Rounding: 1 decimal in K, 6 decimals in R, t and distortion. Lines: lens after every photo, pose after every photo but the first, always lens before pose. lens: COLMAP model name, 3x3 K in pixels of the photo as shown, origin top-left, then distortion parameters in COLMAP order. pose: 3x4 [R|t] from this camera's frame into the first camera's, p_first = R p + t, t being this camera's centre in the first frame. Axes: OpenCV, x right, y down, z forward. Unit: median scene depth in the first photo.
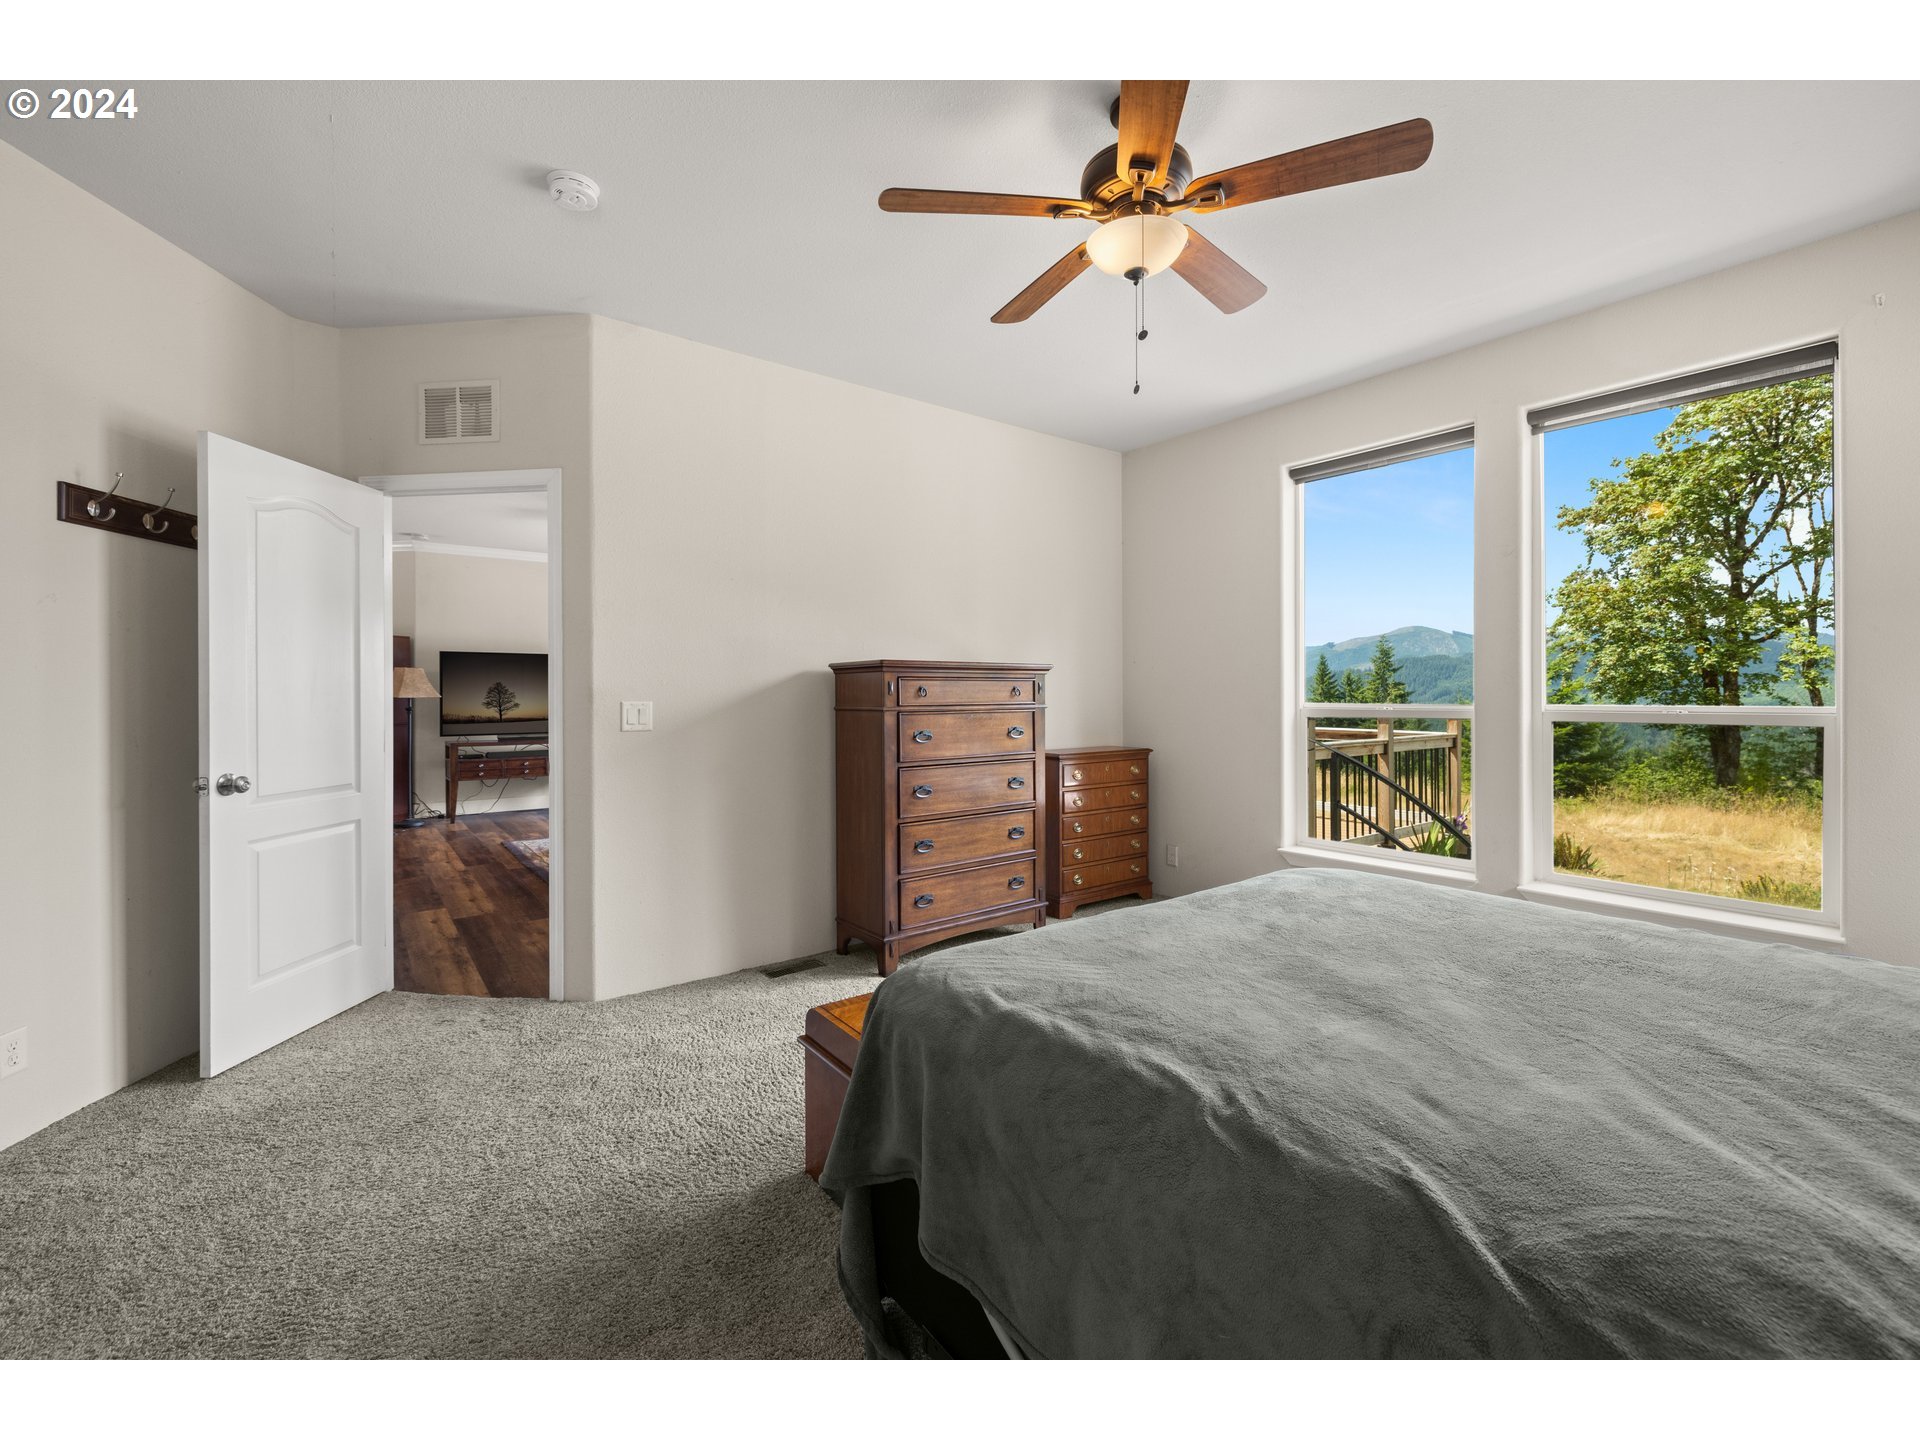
lens RADIAL K [[813.6, 0, 961.1], [0, 813.6, 695.7], [0, 0, 1]] dist [0.000244, -0.000441]
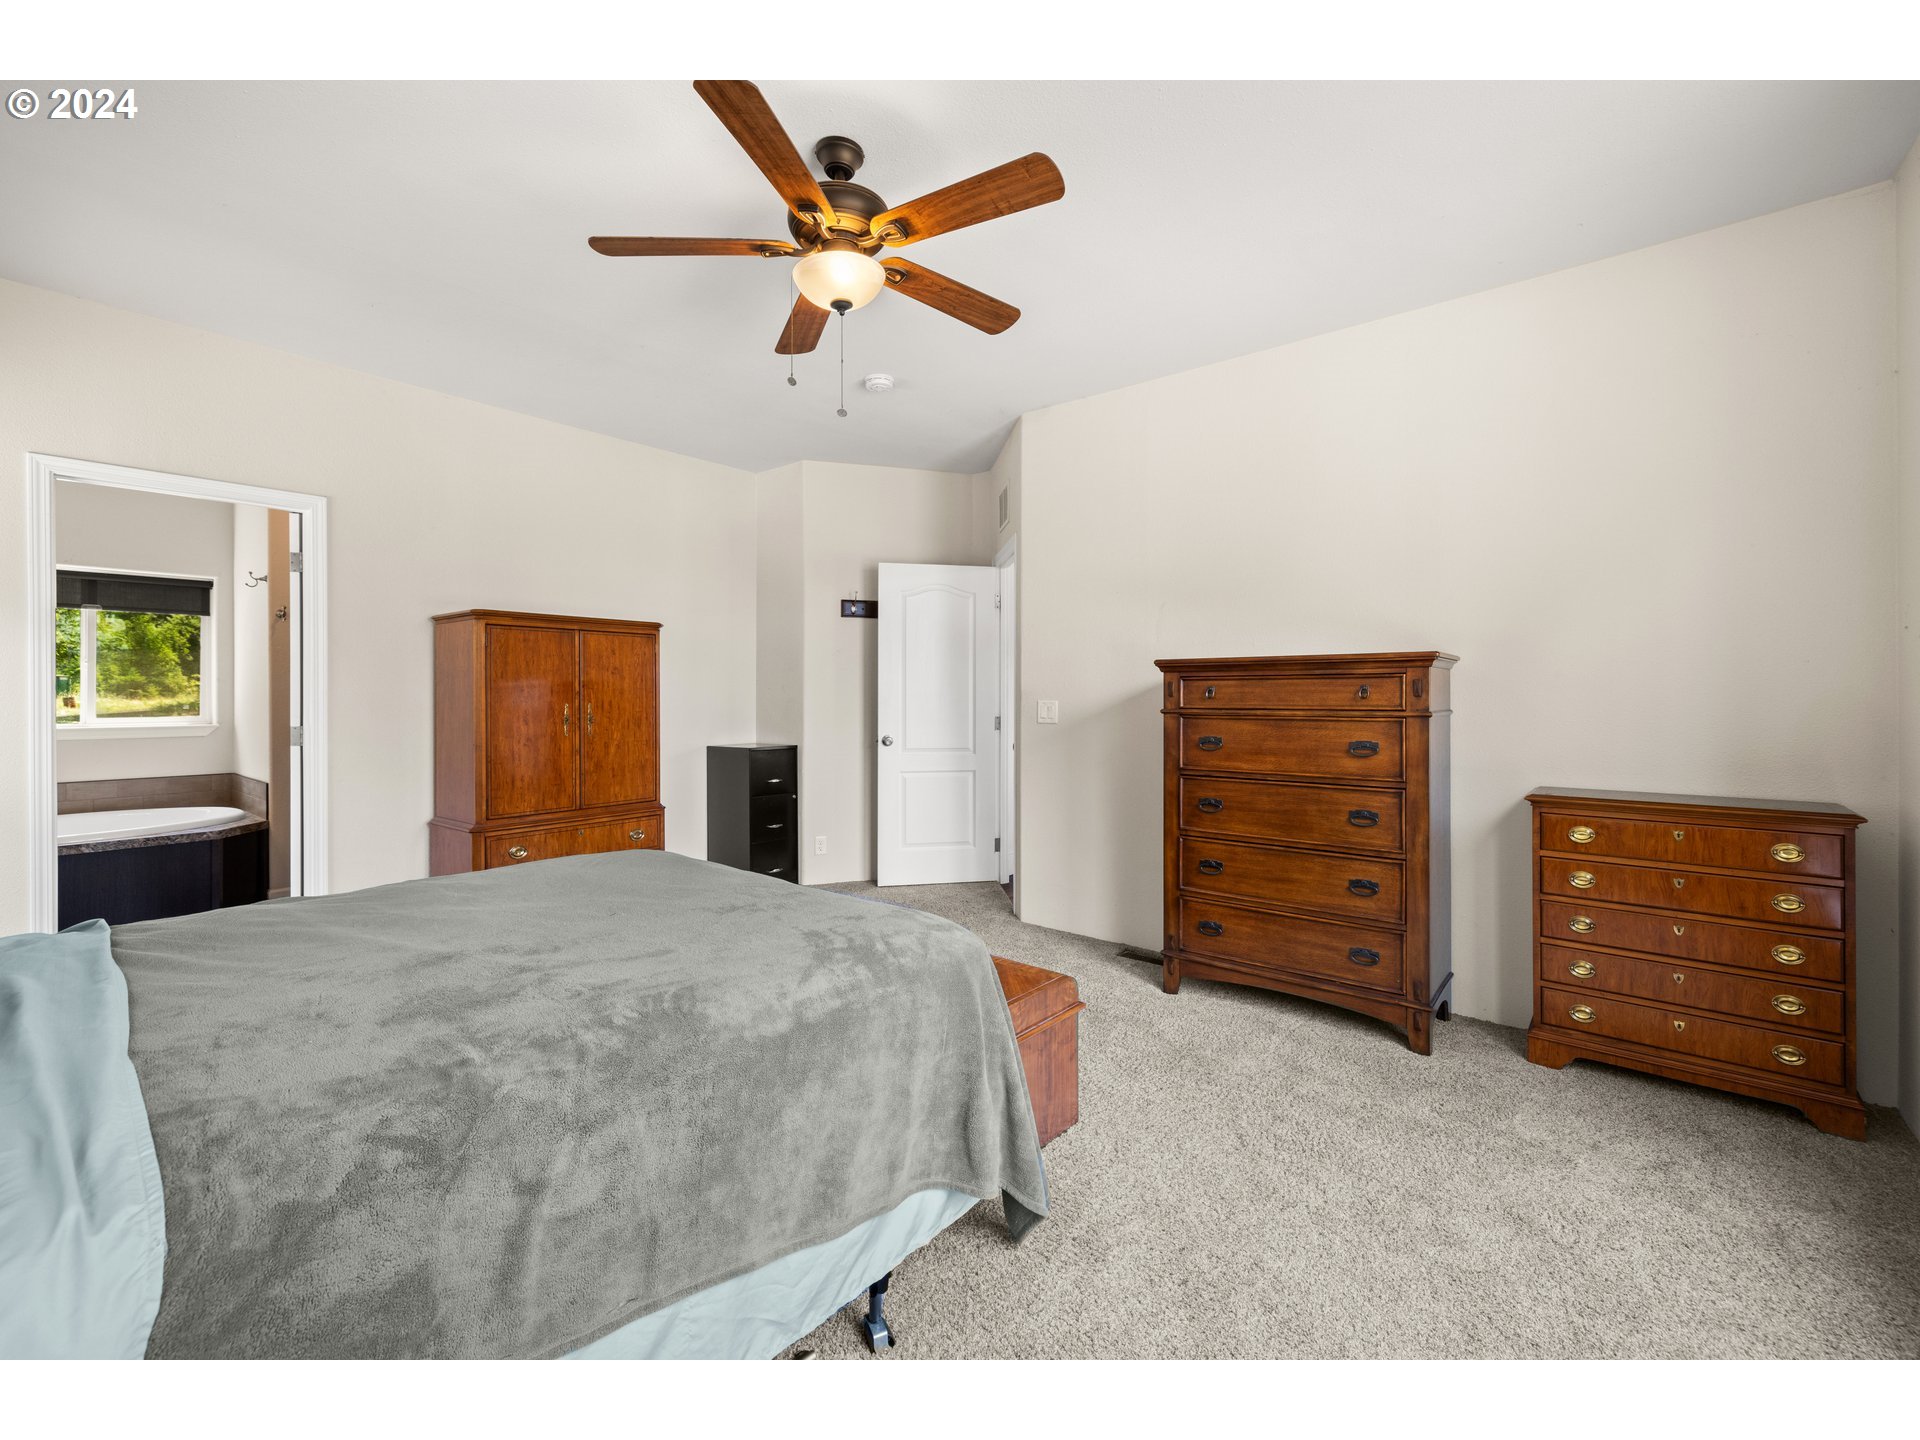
lens RADIAL K [[813.6, 0, 961.1], [0, 813.6, 695.7], [0, 0, 1]] dist [0.000244, -0.000441]
pose [[0.227635, 0.003308, -0.973741, 0.760040], [-0.005163, 0.999984, 0.002190, -0.002756], [0.973733, 0.004529, 0.227648, 0.531382]]
